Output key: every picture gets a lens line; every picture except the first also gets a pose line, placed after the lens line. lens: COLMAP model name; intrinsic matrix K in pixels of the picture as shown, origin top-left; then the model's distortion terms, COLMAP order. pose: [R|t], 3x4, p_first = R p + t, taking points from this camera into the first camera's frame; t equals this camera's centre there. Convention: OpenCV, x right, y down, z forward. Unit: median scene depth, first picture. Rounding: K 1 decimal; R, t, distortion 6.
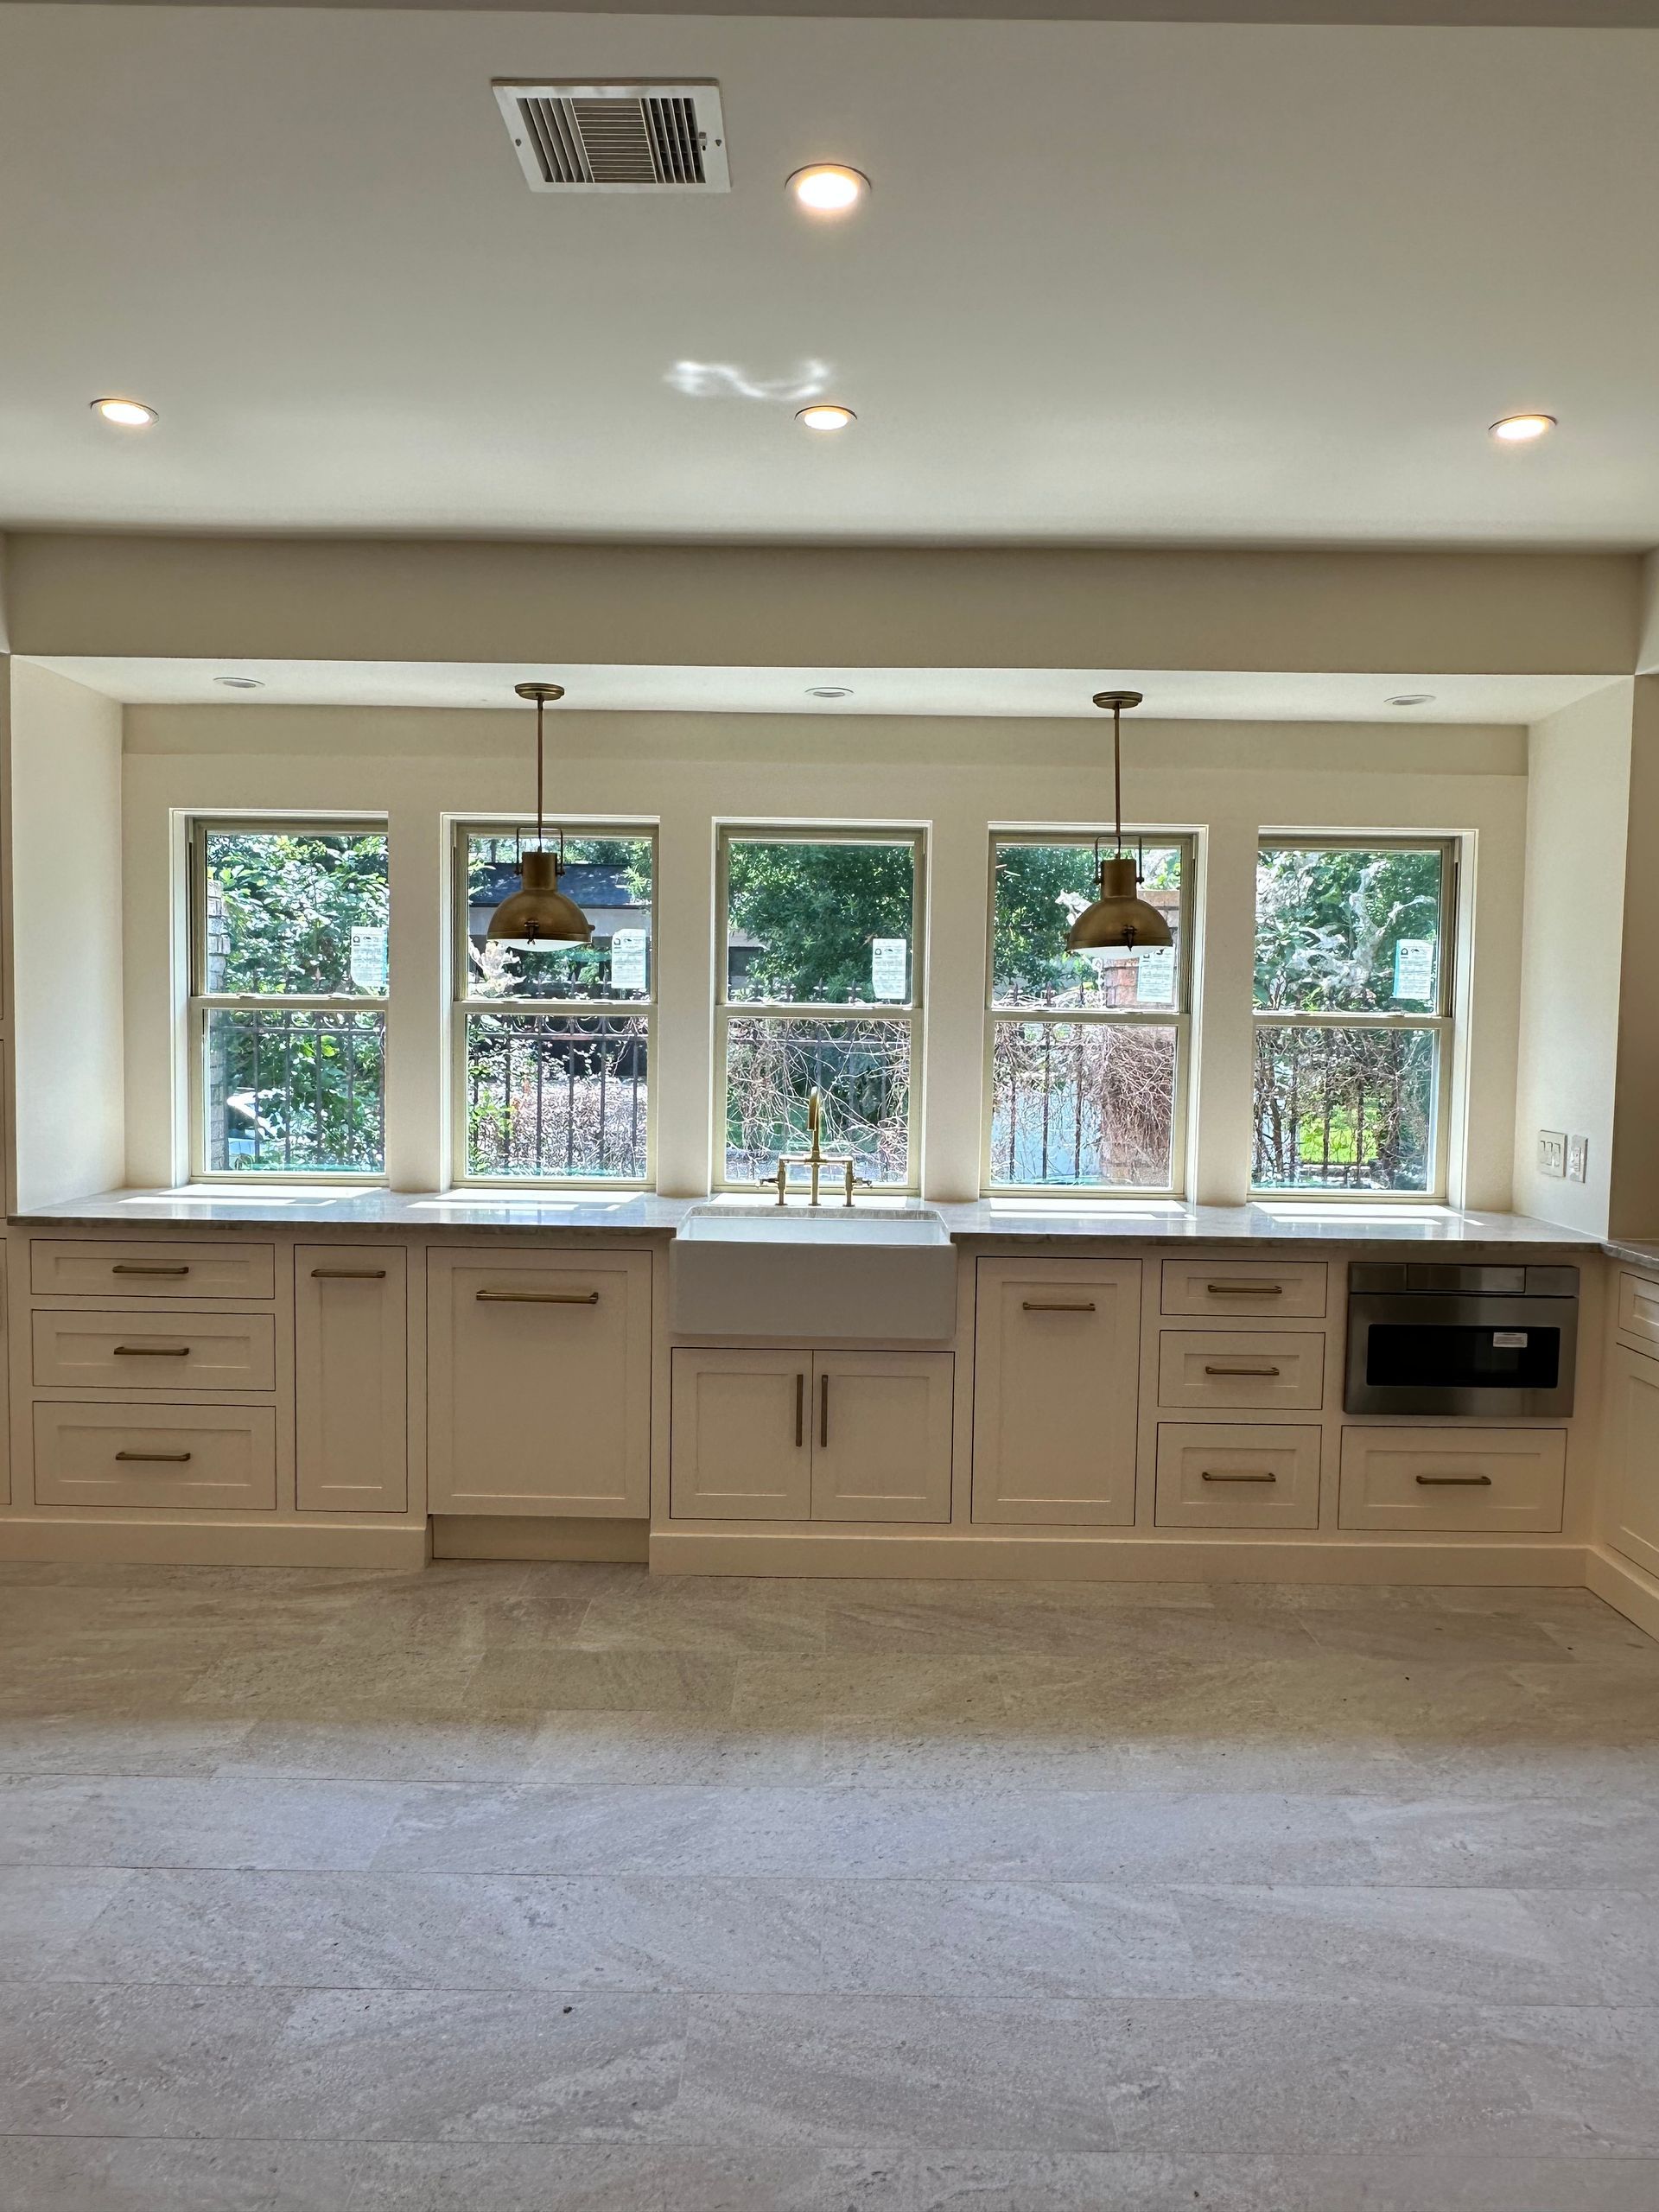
lens RADIAL K [[1462.2, 0, 829.5], [0, 1462.2, 1106.0], [0, 0, 1]] dist [-0.001438, 0.000215]
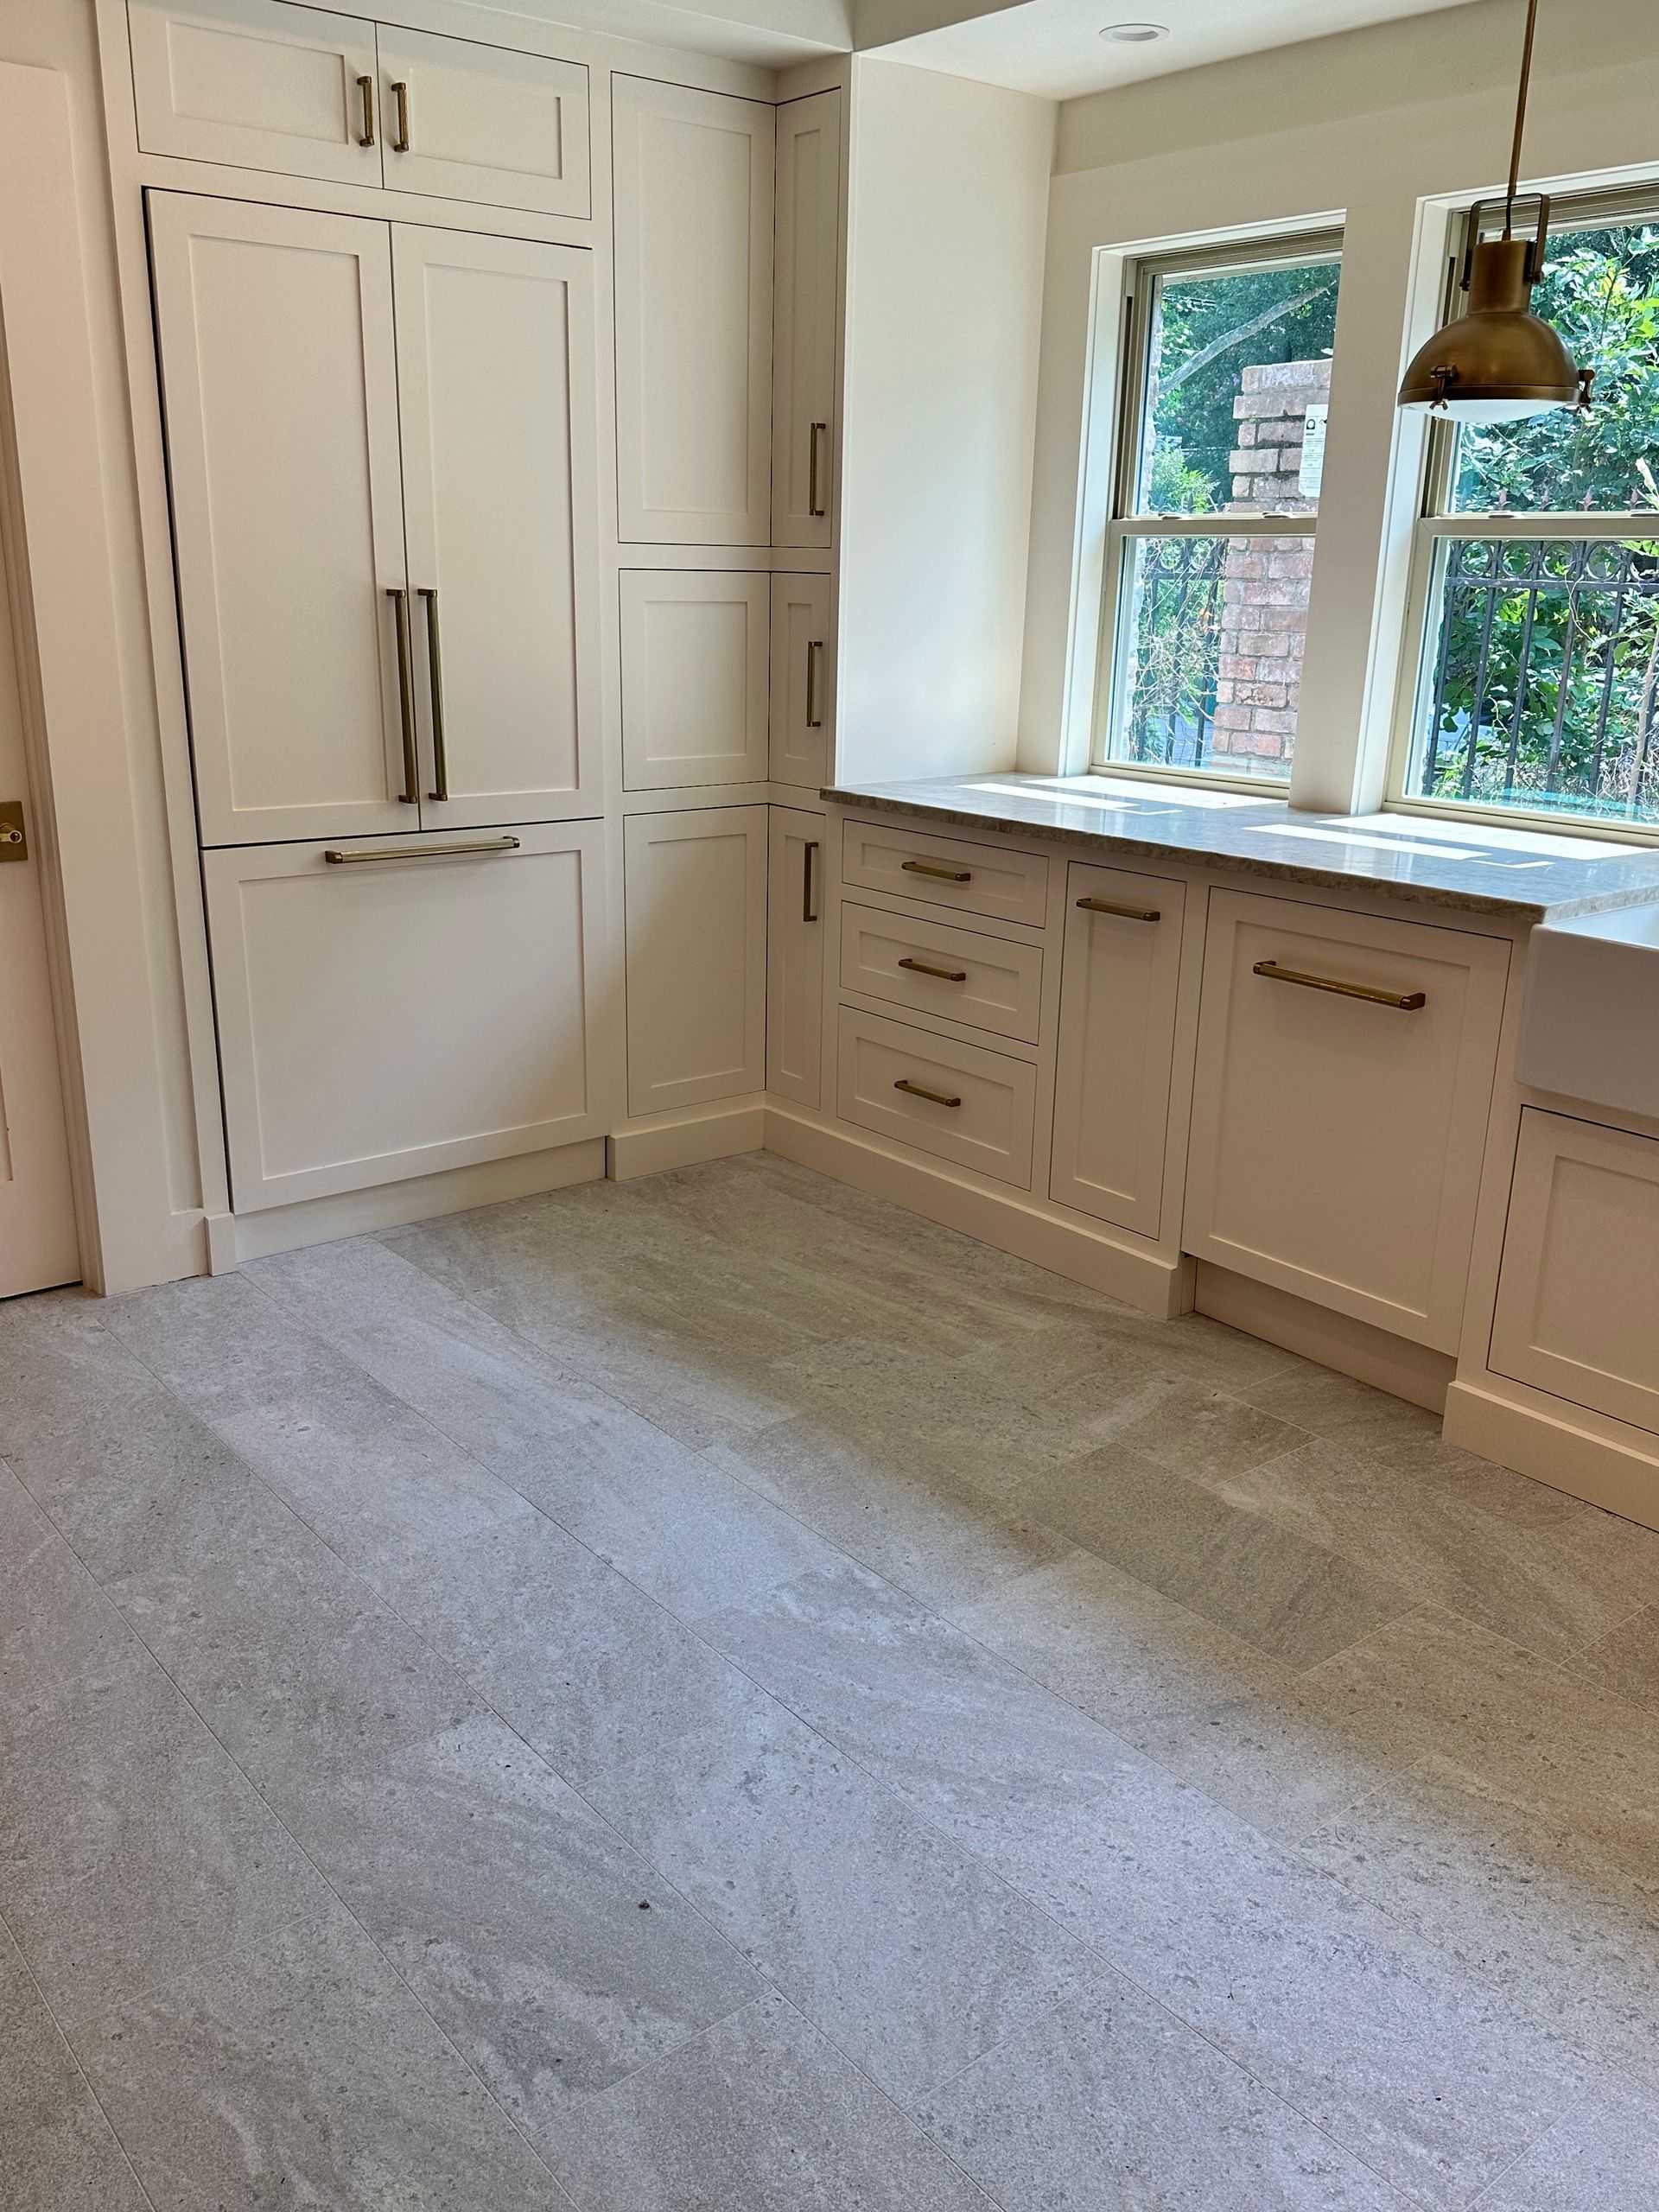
lens RADIAL K [[1779.4, 0, 829.5], [0, 1779.4, 1106.0], [0, 0, 1]] dist [0.136660, -0.211403]
pose [[0.626941, 0.223481, -0.746326, 0.290157], [-0.056861, 0.968544, 0.242257, 0.001048], [0.776989, -0.109444, 0.619927, 0.338006]]
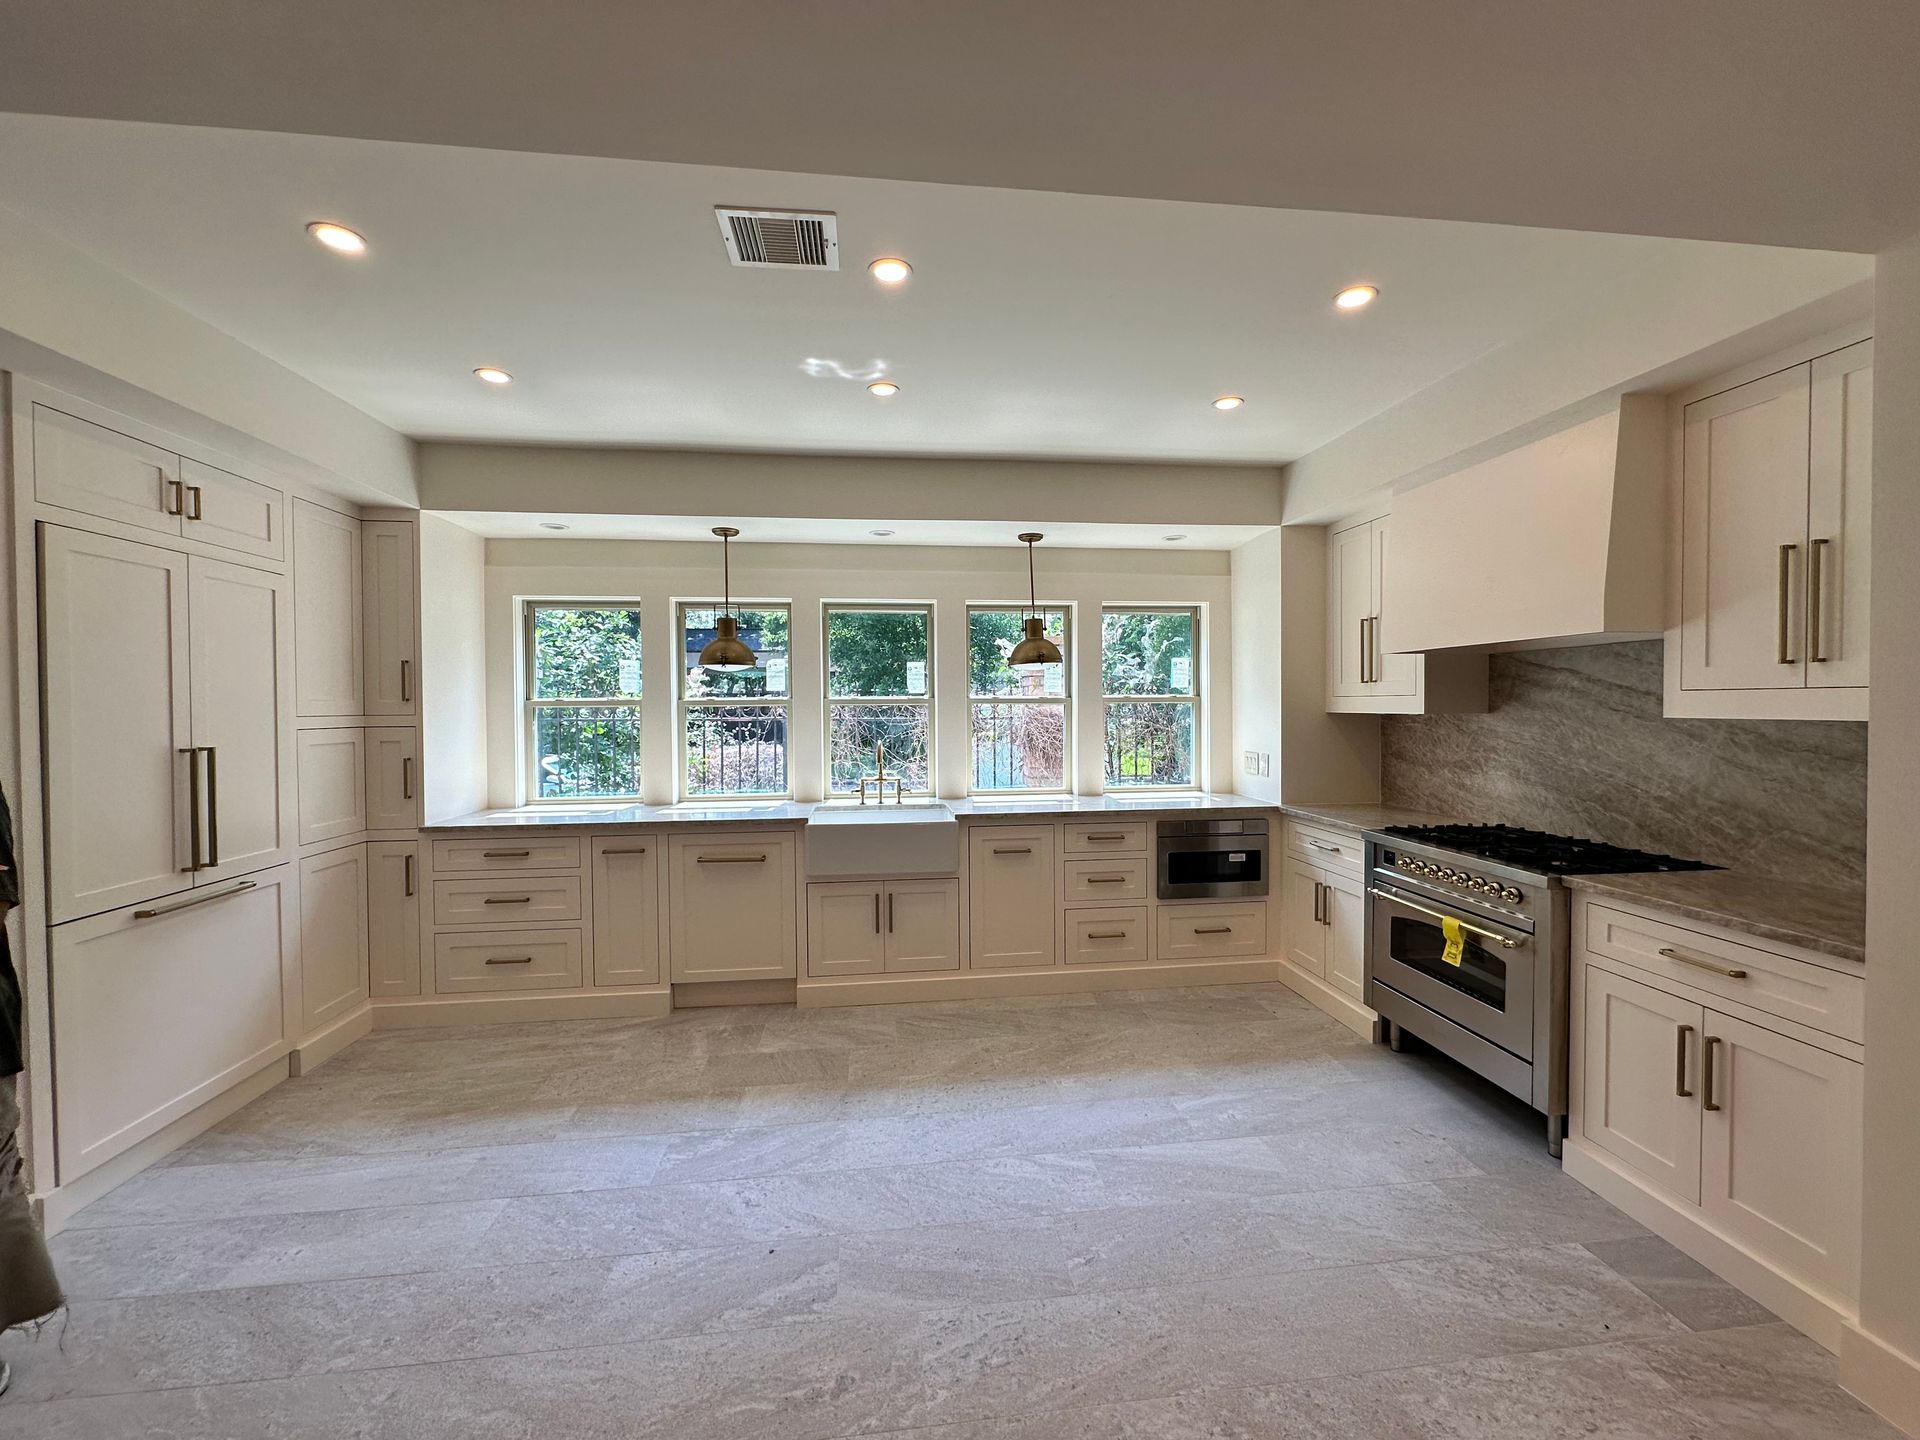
lens RADIAL K [[771.0, 0, 966.3], [0, 771.0, 722.5], [0, 0, 1]] dist [0.000723, 0.000218]
pose [[0.991908, -0.026366, 0.124189, -0.025667], [0.031408, 0.998753, -0.038817, 0.007065], [-0.123010, 0.042403, 0.991499, -0.000063]]
